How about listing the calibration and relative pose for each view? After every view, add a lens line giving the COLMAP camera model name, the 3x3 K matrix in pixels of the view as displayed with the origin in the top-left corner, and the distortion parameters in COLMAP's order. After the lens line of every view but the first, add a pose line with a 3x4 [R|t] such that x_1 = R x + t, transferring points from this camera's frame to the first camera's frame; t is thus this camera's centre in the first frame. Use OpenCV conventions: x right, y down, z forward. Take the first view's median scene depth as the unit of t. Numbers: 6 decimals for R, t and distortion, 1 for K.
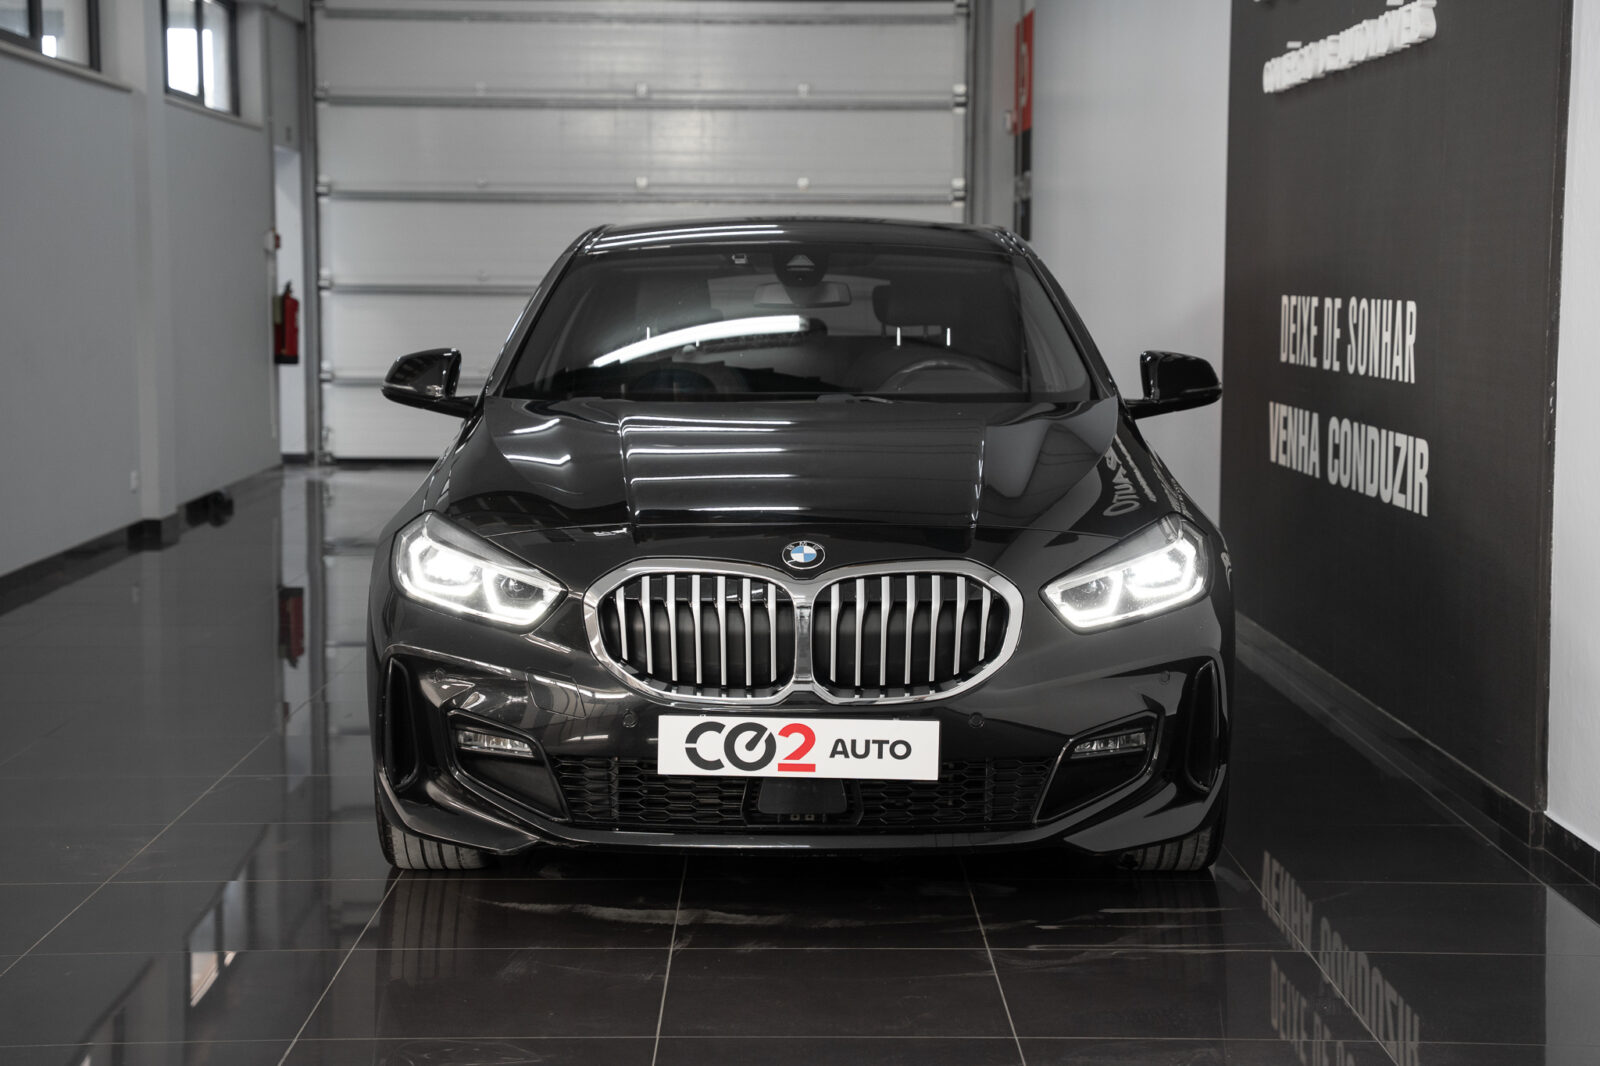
lens RADIAL K [[2708.1, 0, 794.6], [0, 2708.1, 569.1], [0, 0, 1]] dist [0.216549, 0.000000]
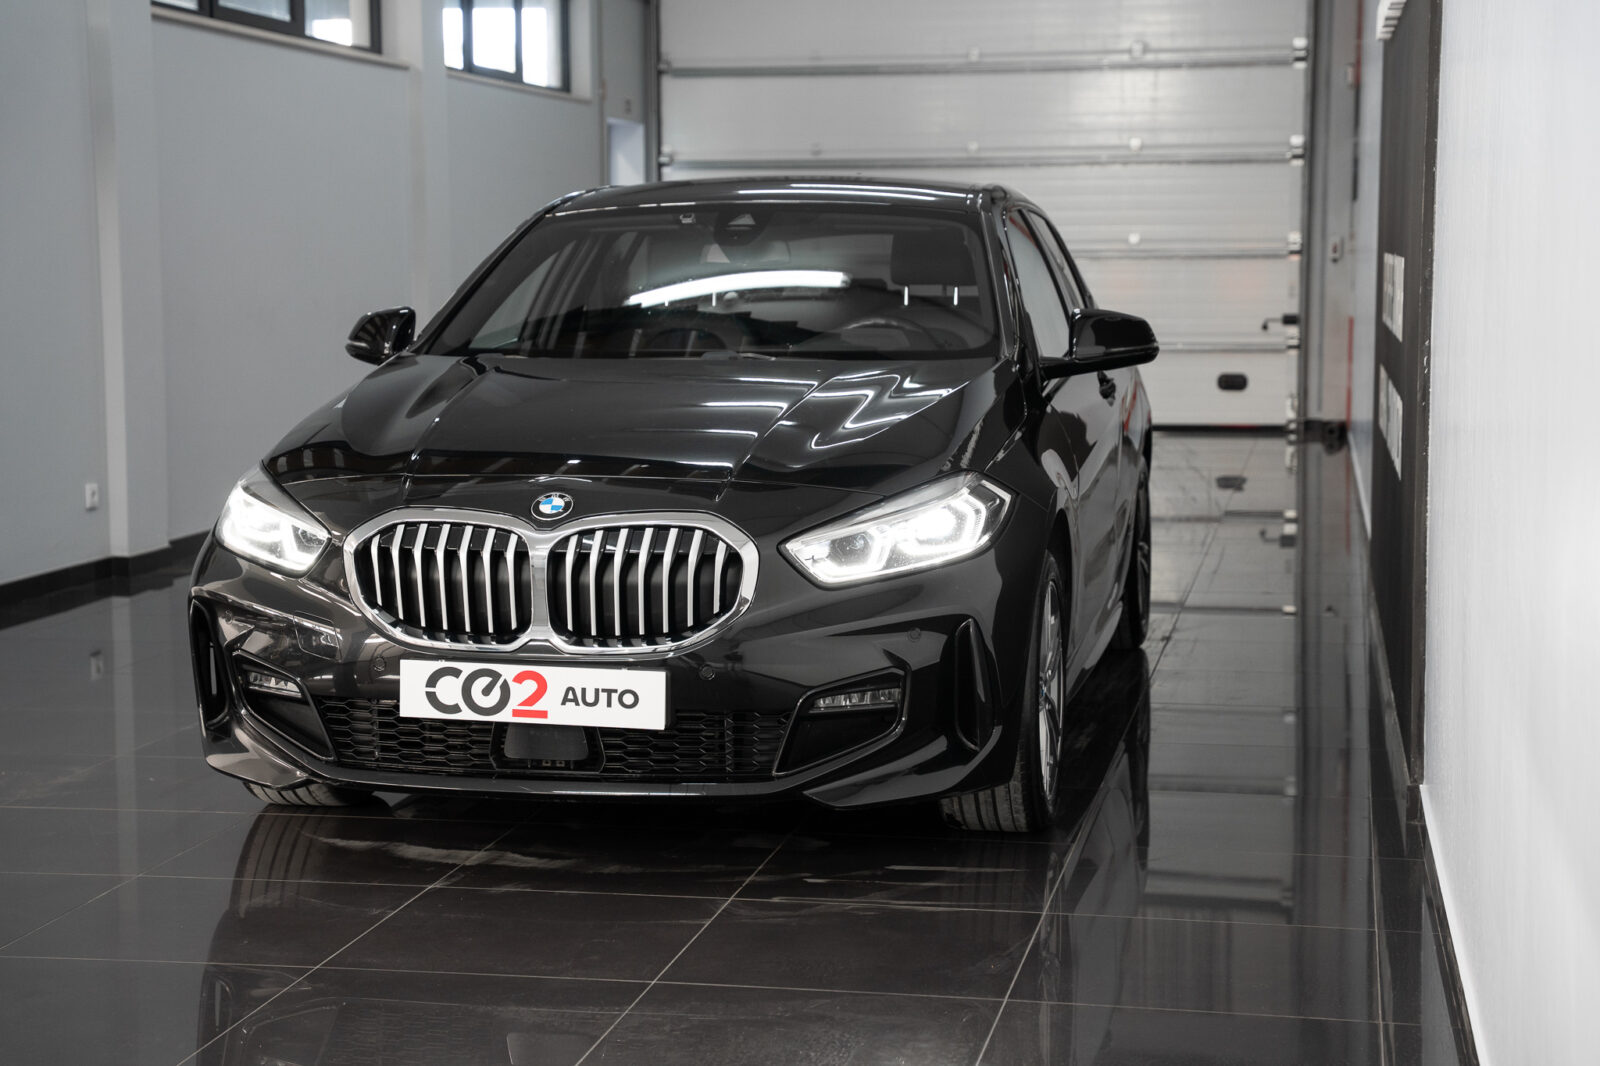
lens RADIAL K [[2708.1, 0, 792.7], [0, 2708.1, 531.7], [0, 0, 1]] dist [0.216549, 0.000000]
pose [[0.978482, 0.015119, -0.205778, 0.299405], [-0.015408, 0.999881, 0.000197, 0.002703], [0.205757, 0.002978, 0.978599, 0.016384]]
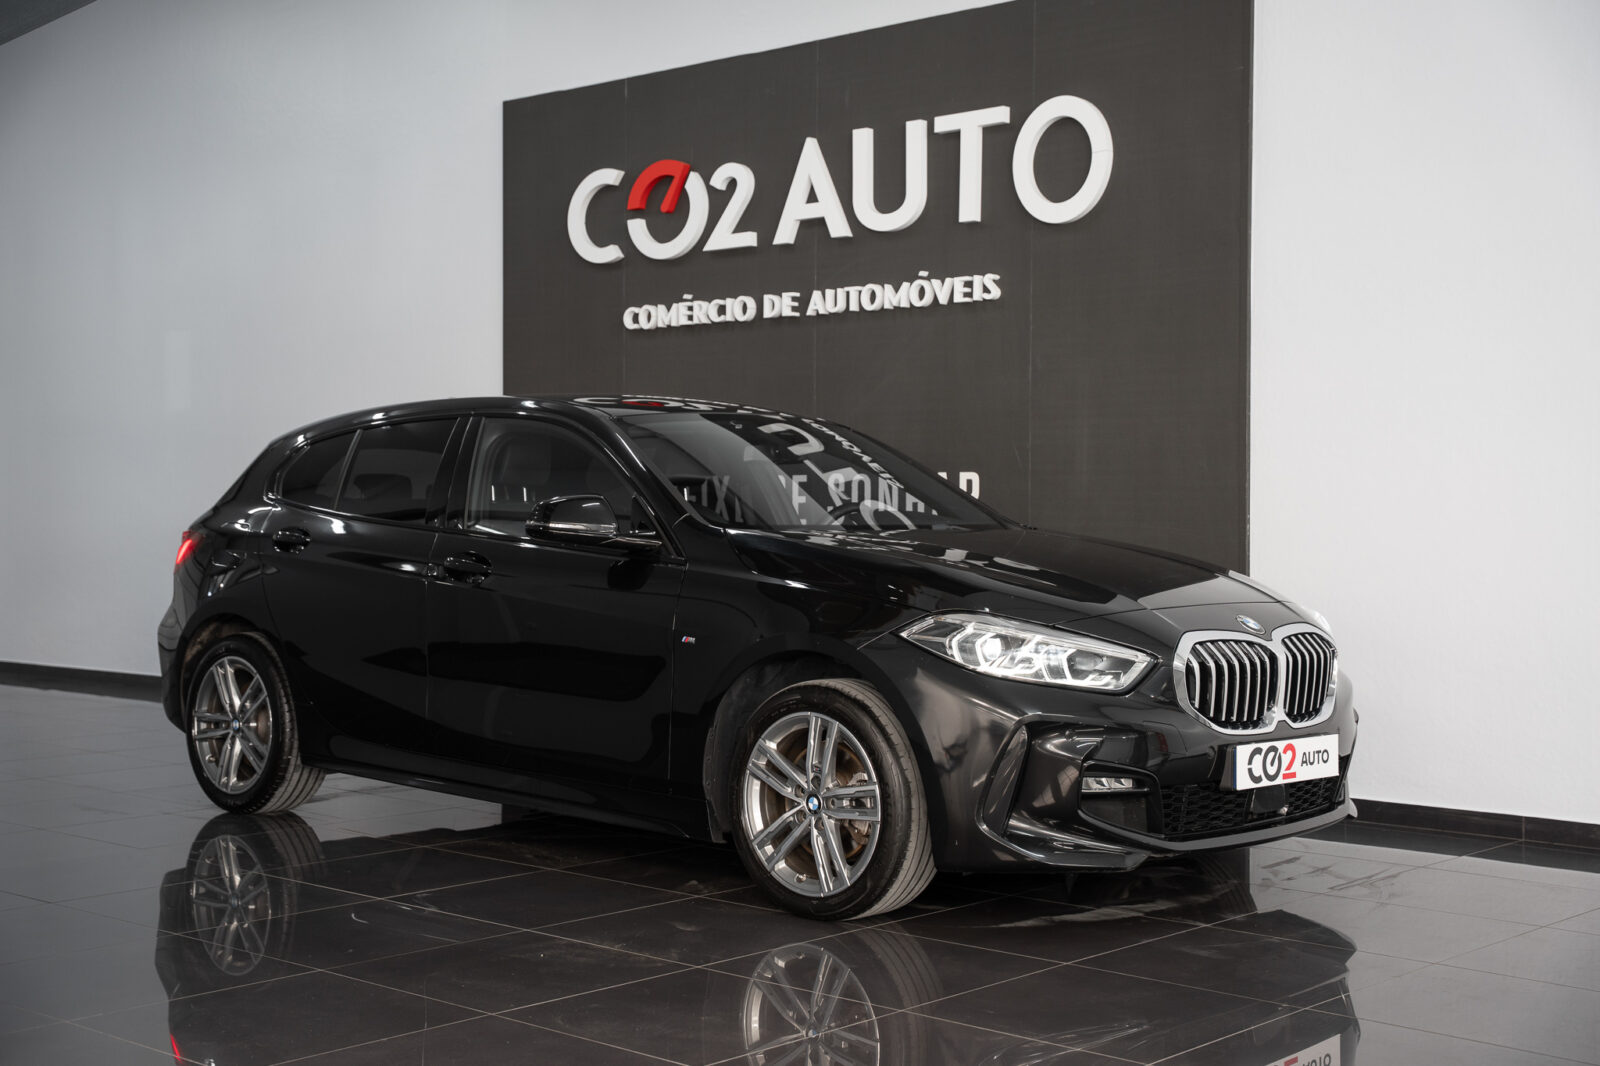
lens RADIAL K [[2071.5, 0, 799.4], [0, 2071.5, 532.0], [0, 0, 1]] dist [-0.016680, 0.000000]
pose [[0.690374, -0.010803, 0.723372, -0.922304], [0.077788, 0.995200, -0.059376, -0.008188], [-0.719258, 0.097261, 0.687901, 0.421484]]
